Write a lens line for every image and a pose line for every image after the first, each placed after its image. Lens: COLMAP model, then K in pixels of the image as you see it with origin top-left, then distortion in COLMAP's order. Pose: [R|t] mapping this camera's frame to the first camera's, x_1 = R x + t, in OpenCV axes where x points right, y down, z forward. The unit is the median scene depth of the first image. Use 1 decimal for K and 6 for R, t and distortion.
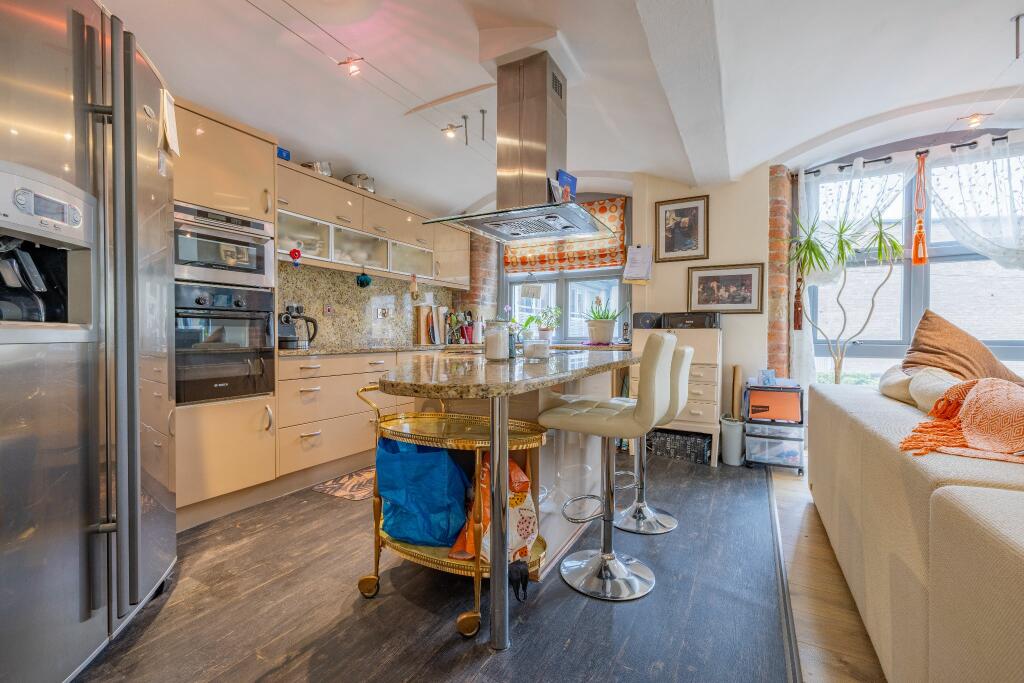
lens RADIAL K [[449.7, 0, 512.0], [0, 449.7, 341.5], [0, 0, 1]] dist [0.001191, 0.000374]
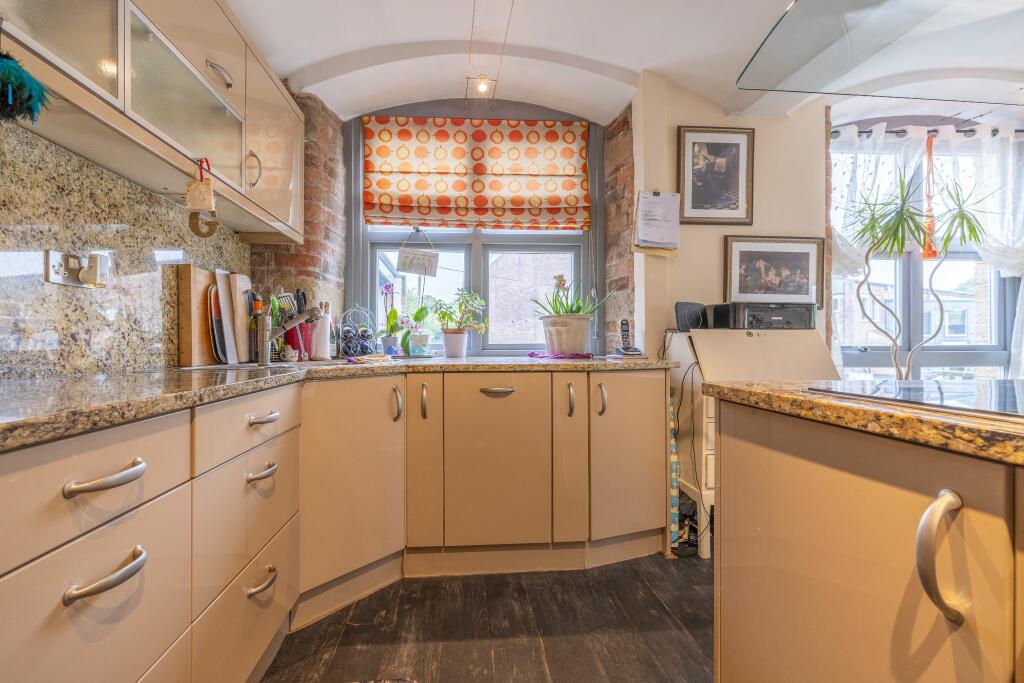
lens RADIAL K [[449.7, 0, 512.0], [0, 449.7, 341.5], [0, 0, 1]] dist [0.001191, 0.000374]
pose [[0.830593, -0.004277, 0.556863, -0.212499], [0.011248, 0.999895, -0.009096, -0.009409], [-0.556766, 0.013819, 0.830555, 0.601386]]
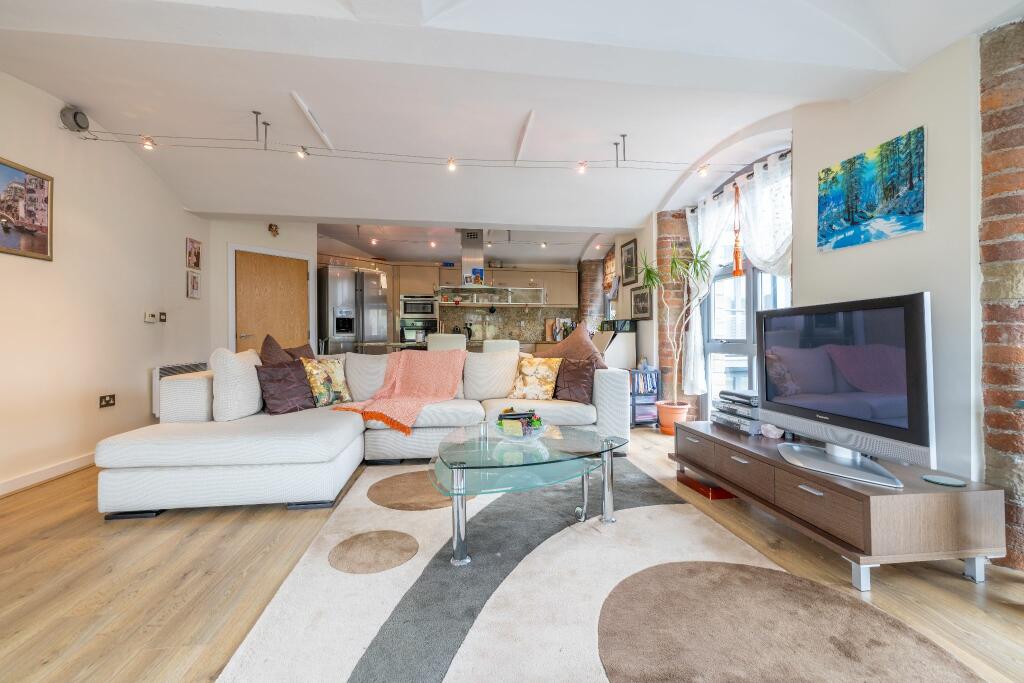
lens RADIAL K [[431.7, 0, 512.0], [0, 431.7, 341.5], [0, 0, 1]] dist [0.000408, 0.000090]
pose [[0.608428, 0.008056, -0.793568, 1.198277], [-0.010593, 0.999942, 0.002029, 0.006758], [0.793539, 0.007172, 0.608478, -0.145395]]
